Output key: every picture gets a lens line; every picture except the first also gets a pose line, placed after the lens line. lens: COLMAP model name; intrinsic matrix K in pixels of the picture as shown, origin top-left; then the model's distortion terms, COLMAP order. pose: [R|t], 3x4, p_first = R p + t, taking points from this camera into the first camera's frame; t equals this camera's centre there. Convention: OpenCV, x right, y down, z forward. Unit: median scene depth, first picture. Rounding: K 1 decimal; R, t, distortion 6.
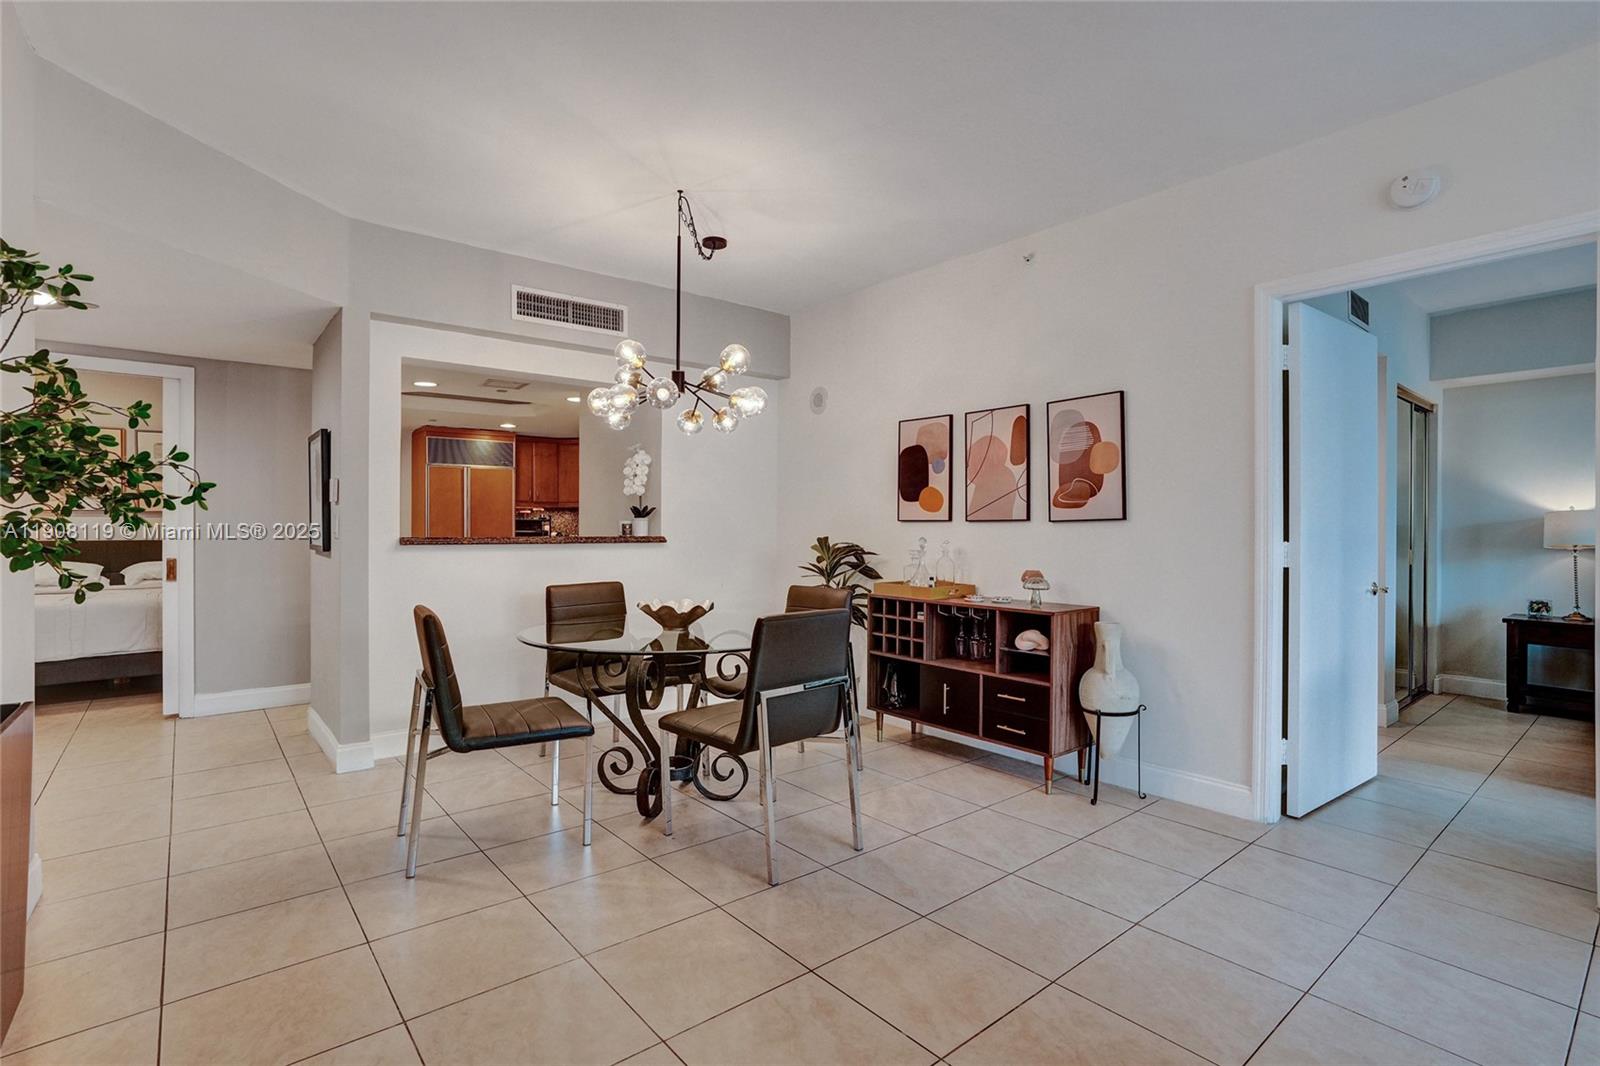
lens RADIAL K [[762.4, 0, 806.0], [0, 762.4, 524.4], [0, 0, 1]] dist [-0.048062, 0.020359]
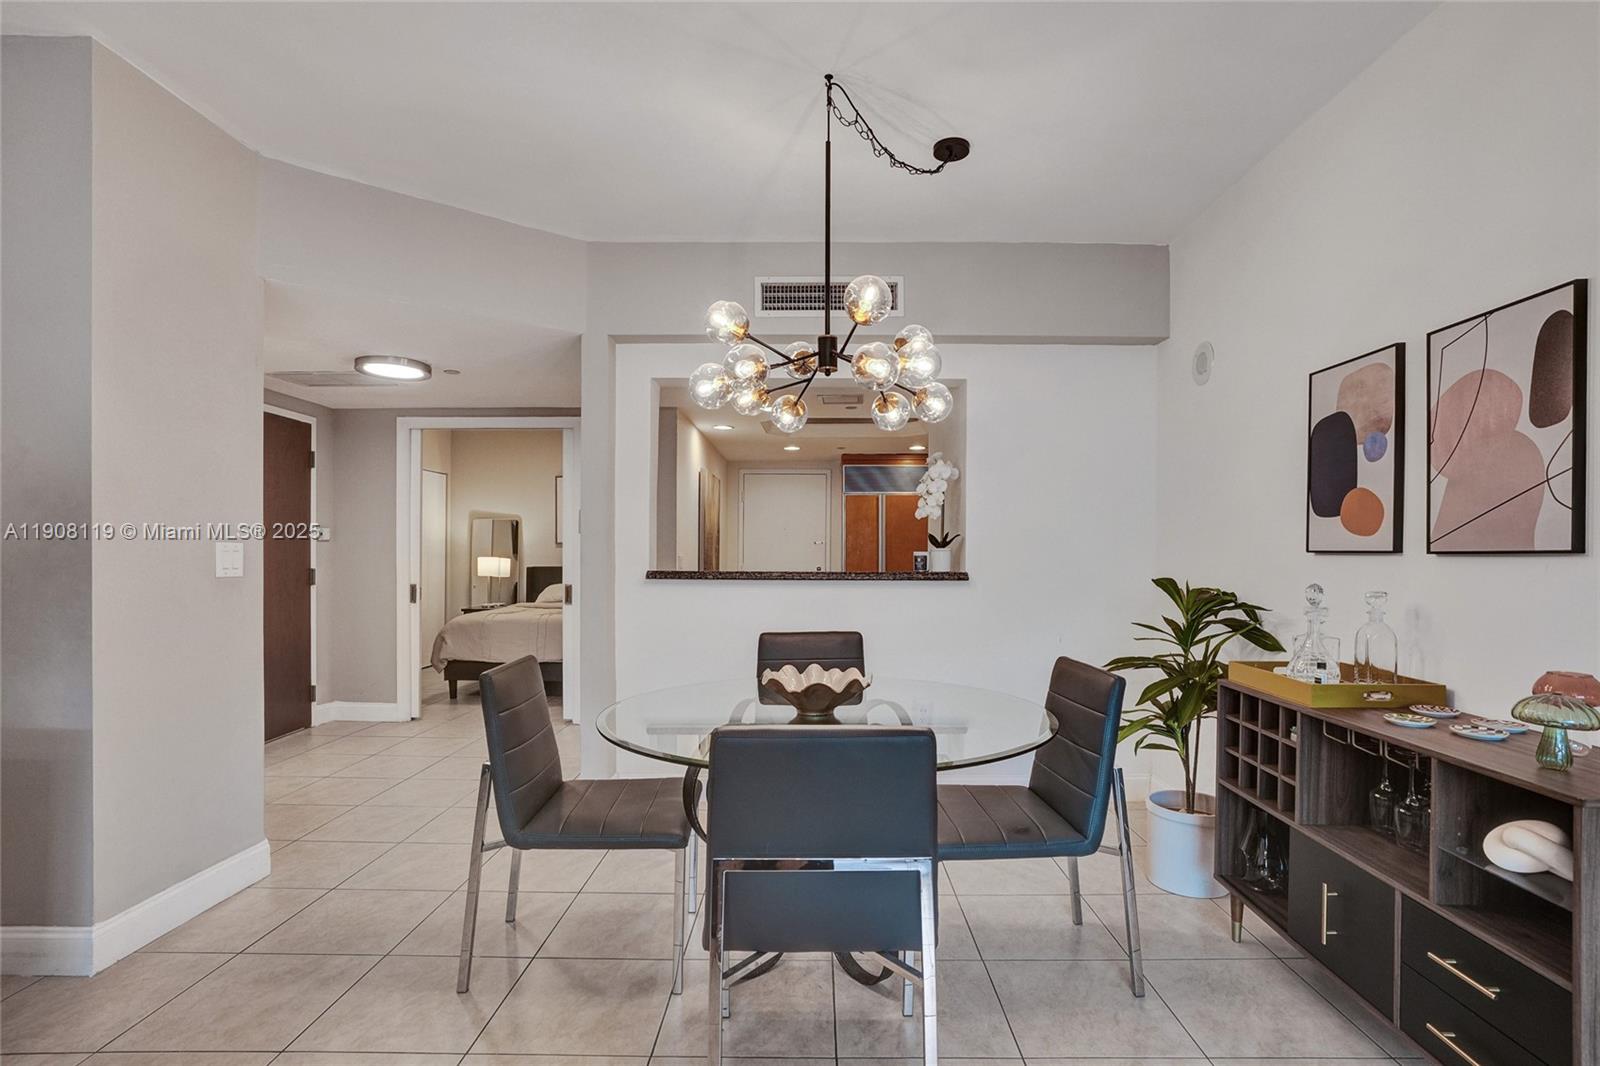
lens RADIAL K [[762.4, 0, 820.4], [0, 762.4, 555.6], [0, 0, 1]] dist [-0.048062, 0.020359]
pose [[0.767889, 0.002810, -0.640577, 0.241403], [0.001361, 0.999981, 0.006018, -0.006802], [0.640581, -0.005493, 0.767871, 0.420955]]
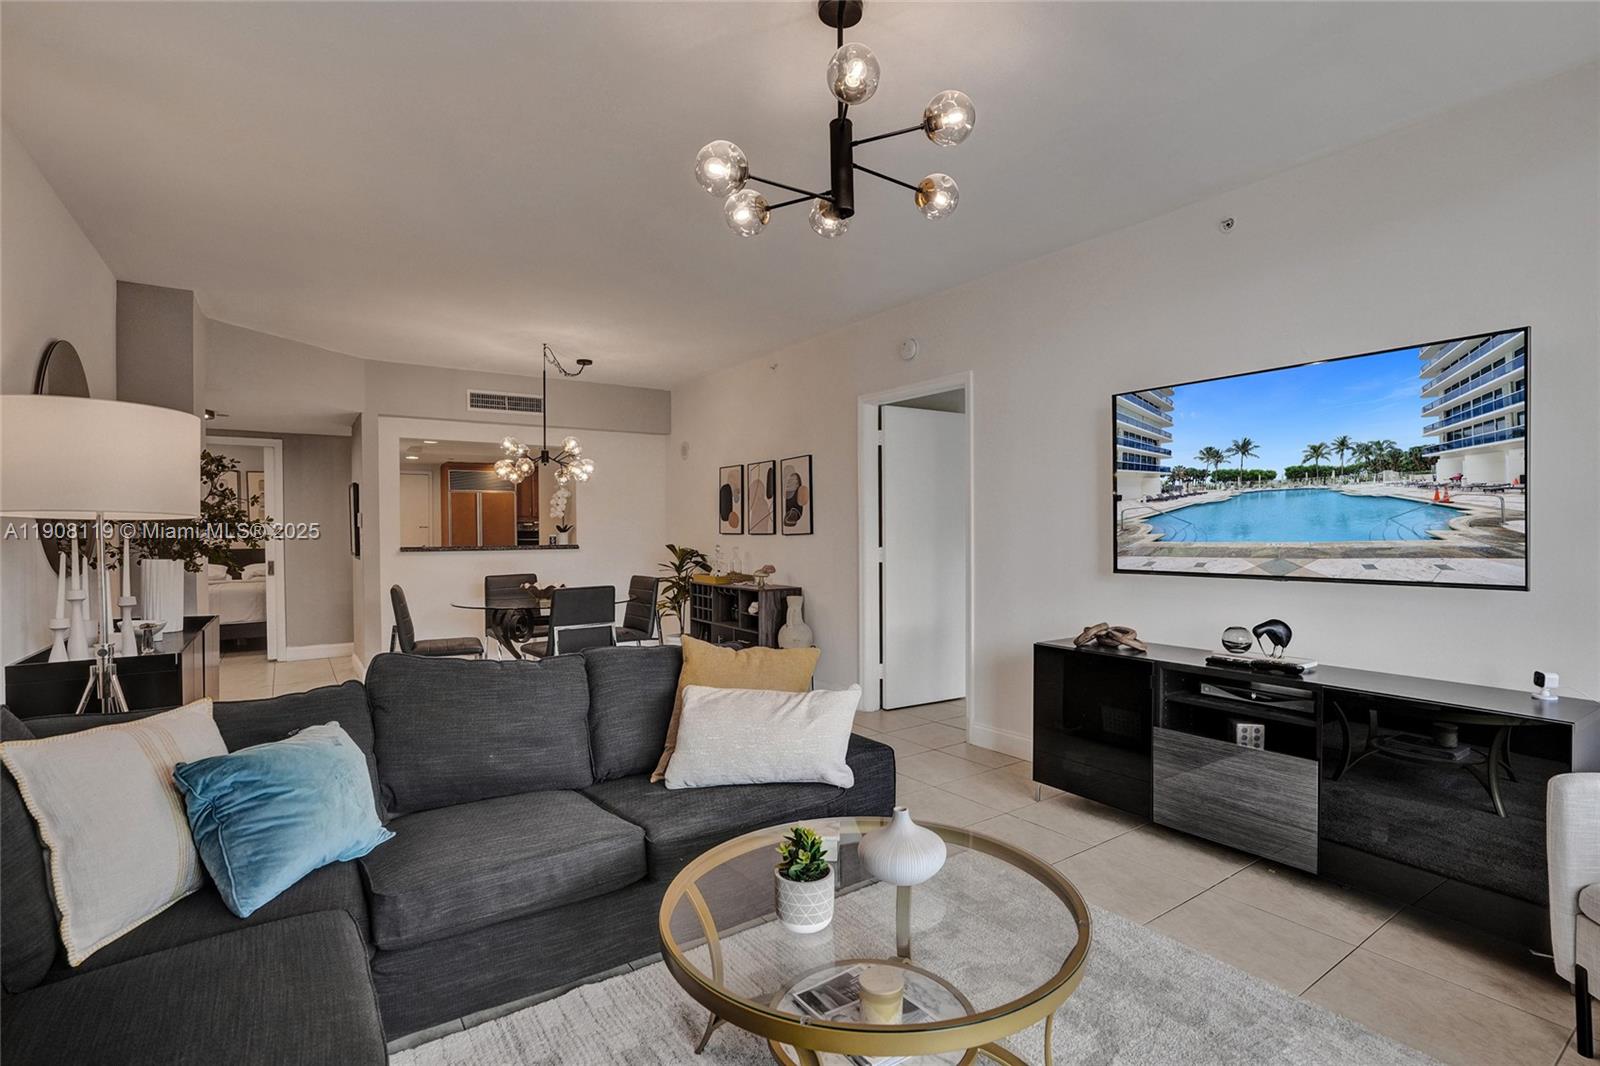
lens RADIAL K [[762.4, 0, 814.5], [0, 762.4, 535.5], [0, 0, 1]] dist [-0.048062, 0.020359]
pose [[0.996814, -0.007986, -0.079360, 0.519150], [0.009010, 0.999881, 0.012546, -0.021988], [0.079250, -0.013221, 0.996767, -0.598985]]
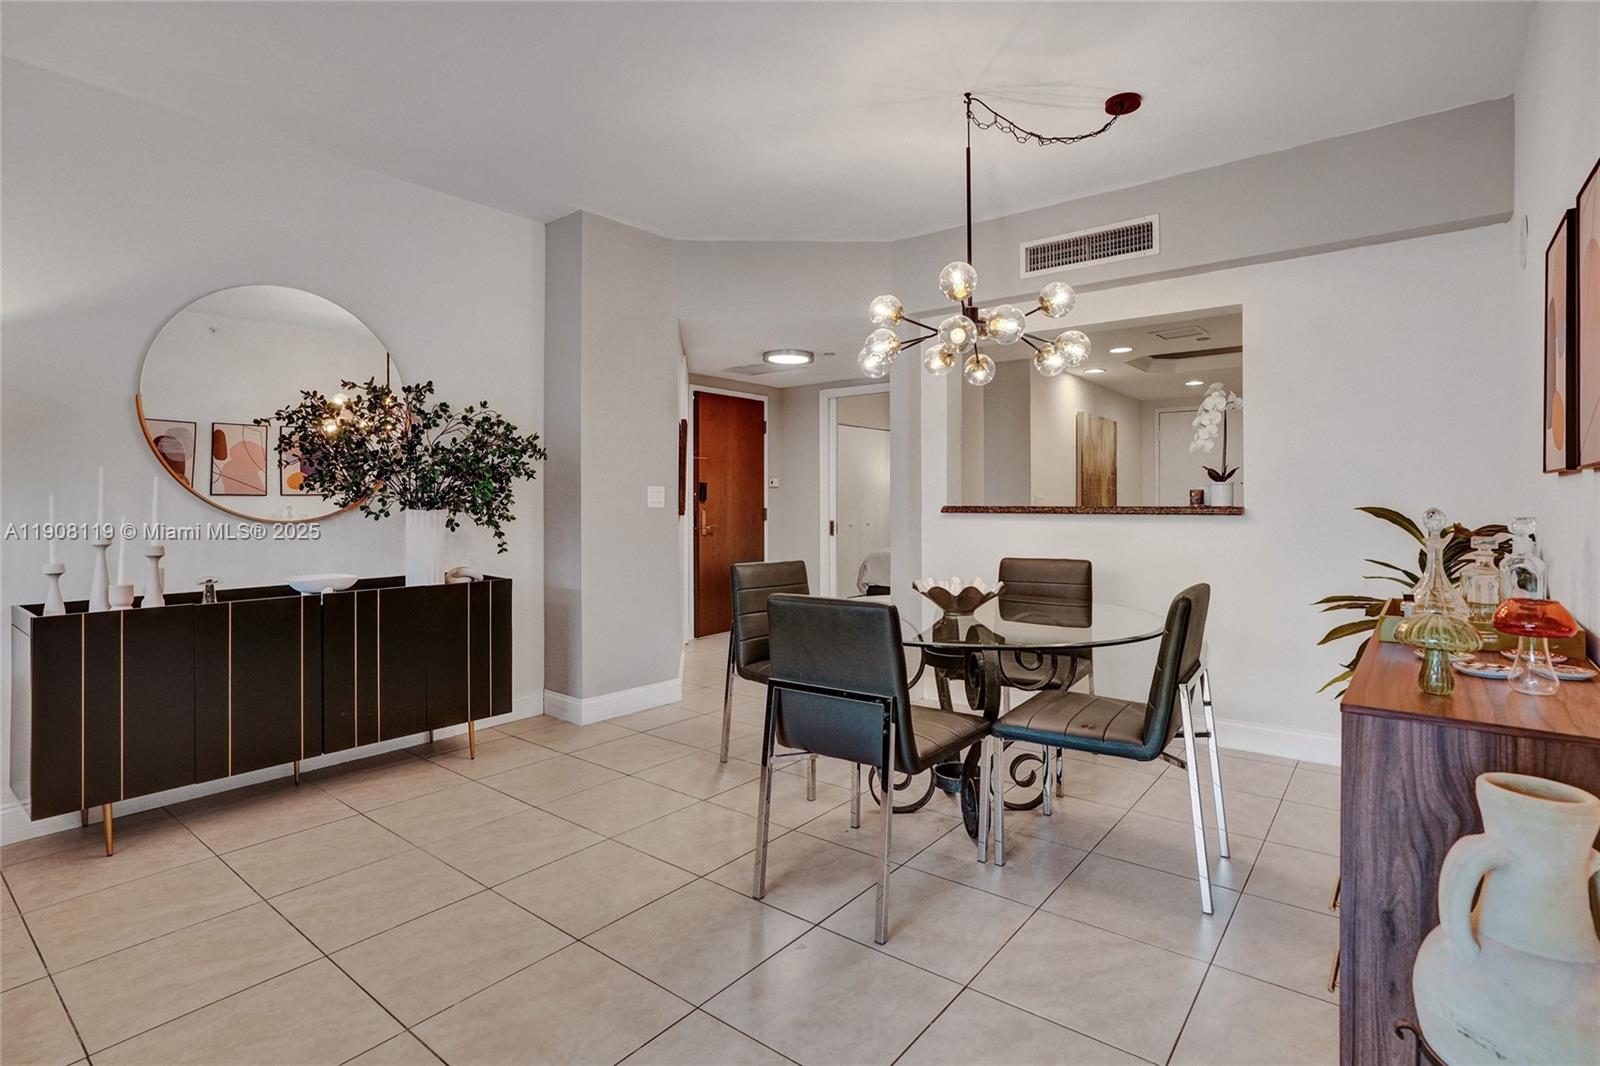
lens RADIAL K [[792.3, 0, 816.5], [0, 792.3, 492.7], [0, 0, 1]] dist [-0.040174, 0.014375]
pose [[0.213304, -0.014013, -0.976885, 0.581511], [0.009134, 0.999882, -0.012349, 0.010813], [0.976943, -0.006288, 0.213407, 0.583127]]
